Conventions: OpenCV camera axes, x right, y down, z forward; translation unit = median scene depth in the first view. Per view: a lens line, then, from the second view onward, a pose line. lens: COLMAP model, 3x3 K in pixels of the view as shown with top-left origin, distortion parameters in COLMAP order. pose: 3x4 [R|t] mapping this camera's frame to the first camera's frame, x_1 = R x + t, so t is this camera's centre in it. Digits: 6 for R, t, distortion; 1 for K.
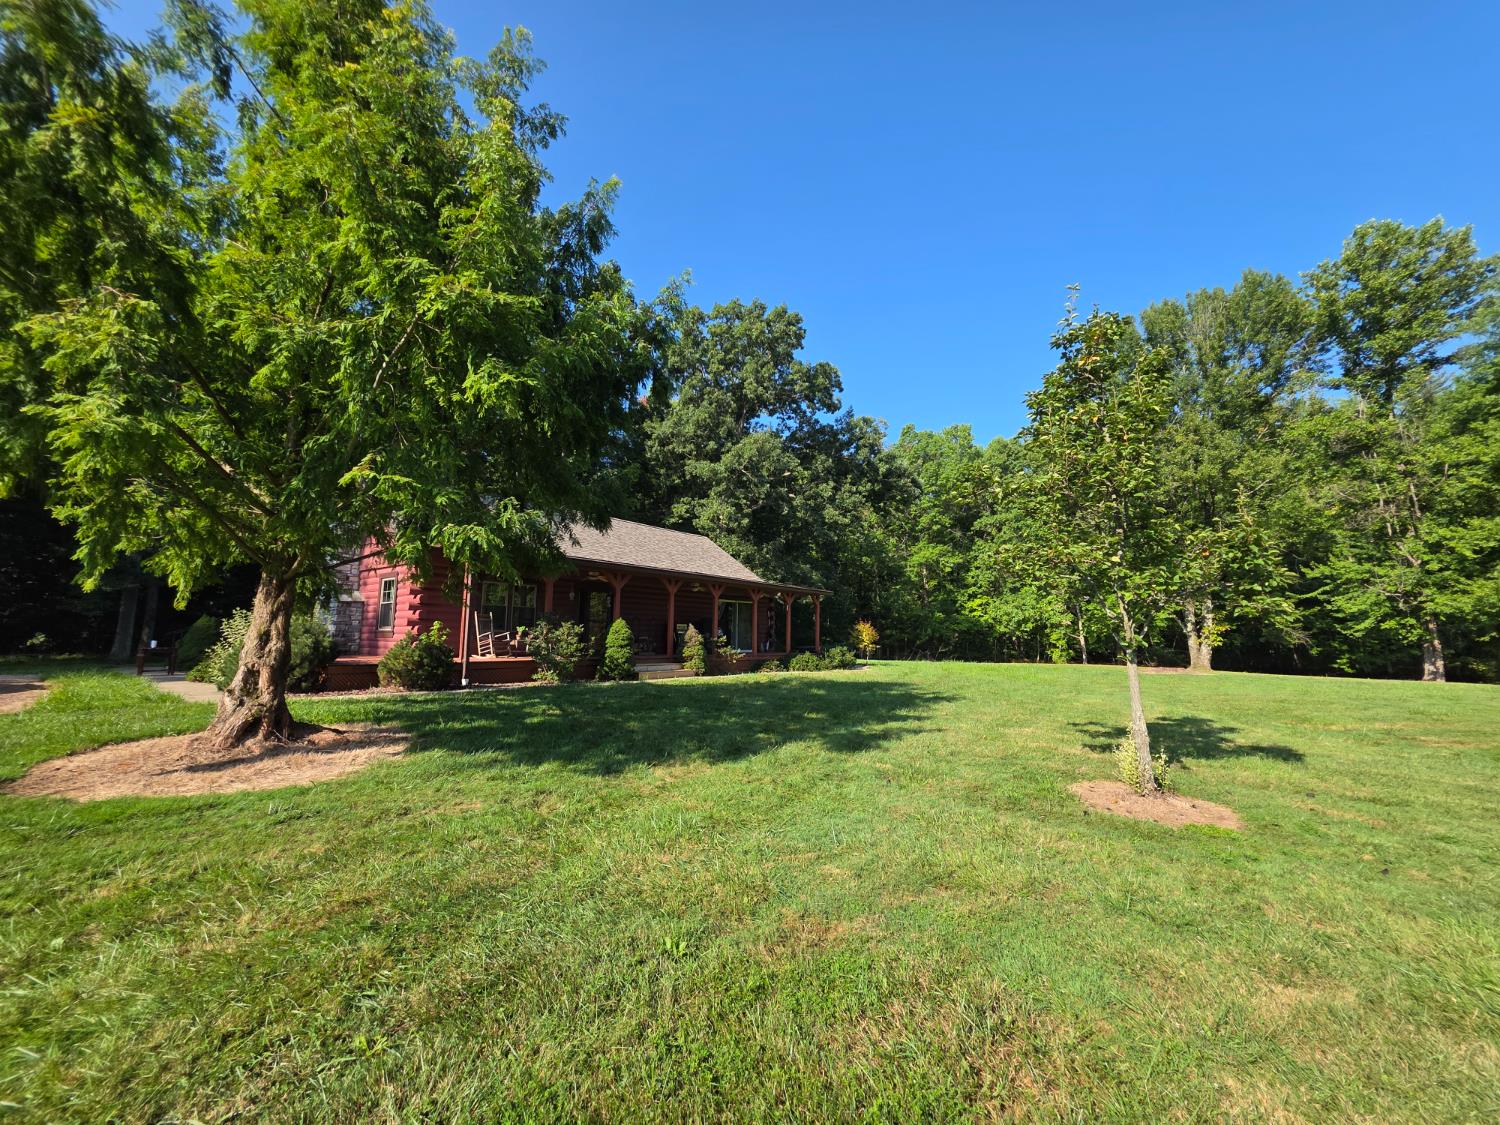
lens RADIAL K [[600.6, 0, 756.0], [0, 600.6, 557.5], [0, 0, 1]] dist [-0.000835, -0.000209]
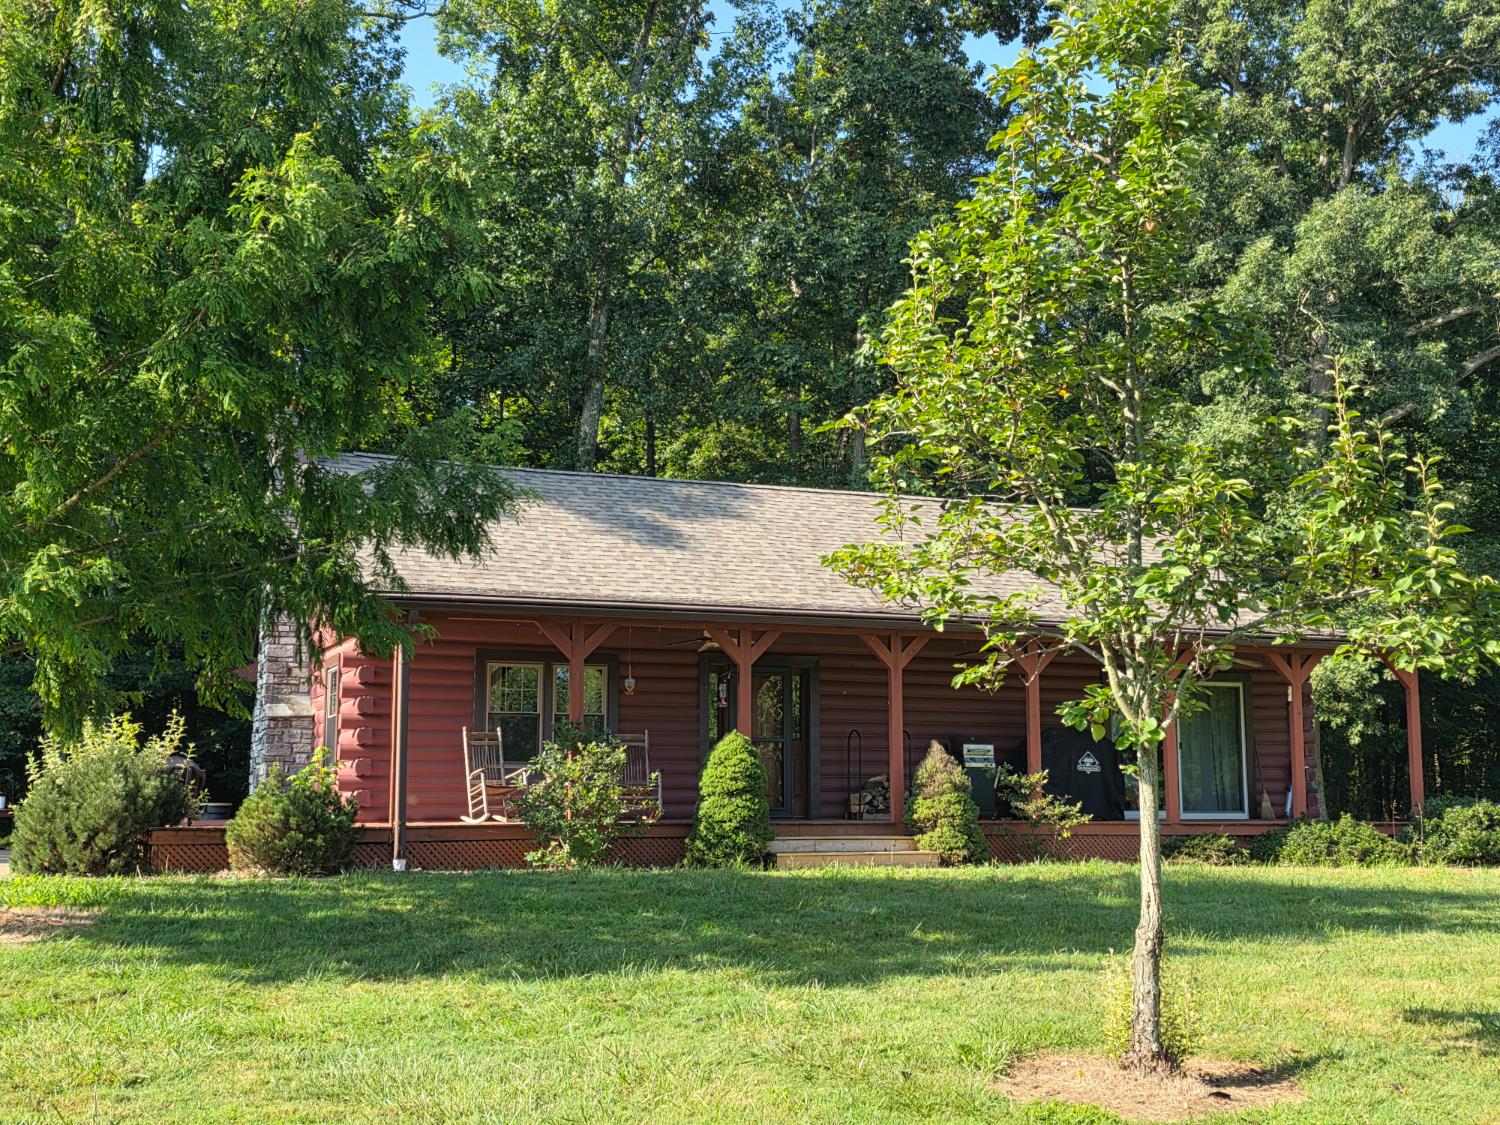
lens RADIAL K [[1714.7, 0, 754.9], [0, 1714.7, 559.8], [0, 0, 1]] dist [0.067875, 0.000000]
pose [[0.876883, -0.079938, -0.474010, 0.357732], [0.075534, 0.996740, -0.028359, 0.010757], [0.474732, -0.010937, 0.880063, -0.096658]]
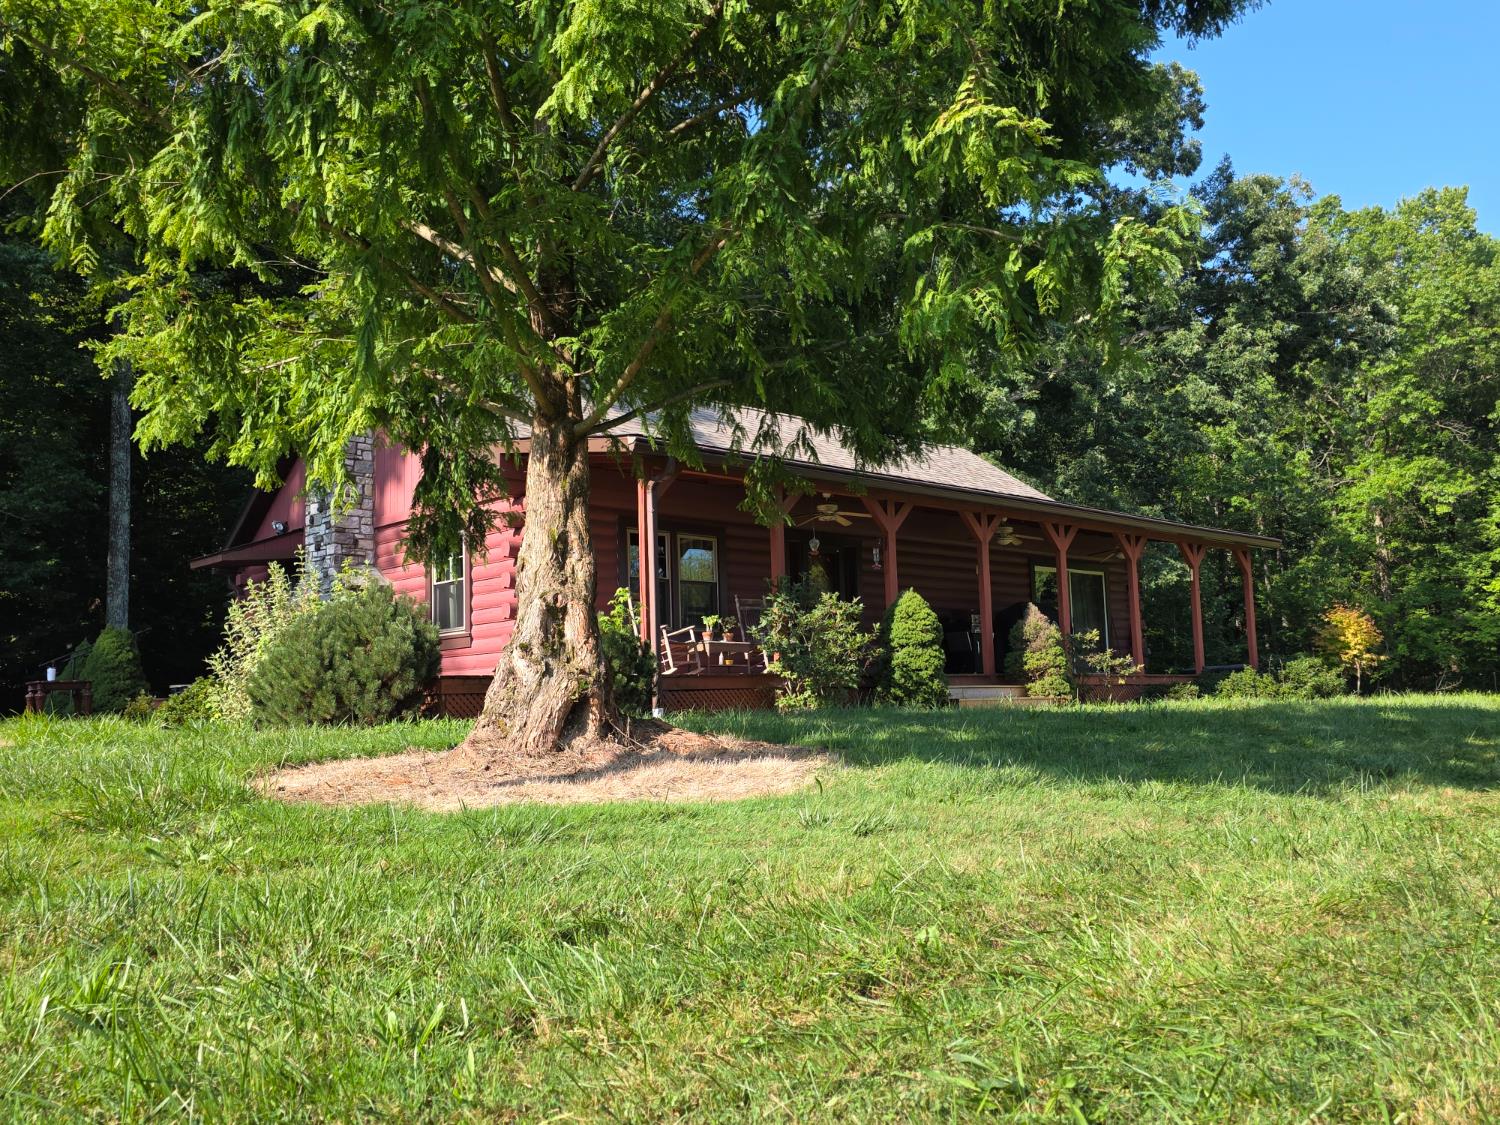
lens RADIAL K [[1235.5, 0, 751.7], [0, 1235.5, 567.3], [0, 0, 1]] dist [0.029376, -0.006204]
pose [[0.986380, -0.050408, -0.156568, -0.175835], [0.054777, 0.998217, 0.023712, 0.047700], [0.155094, -0.031966, 0.987382, -0.000901]]
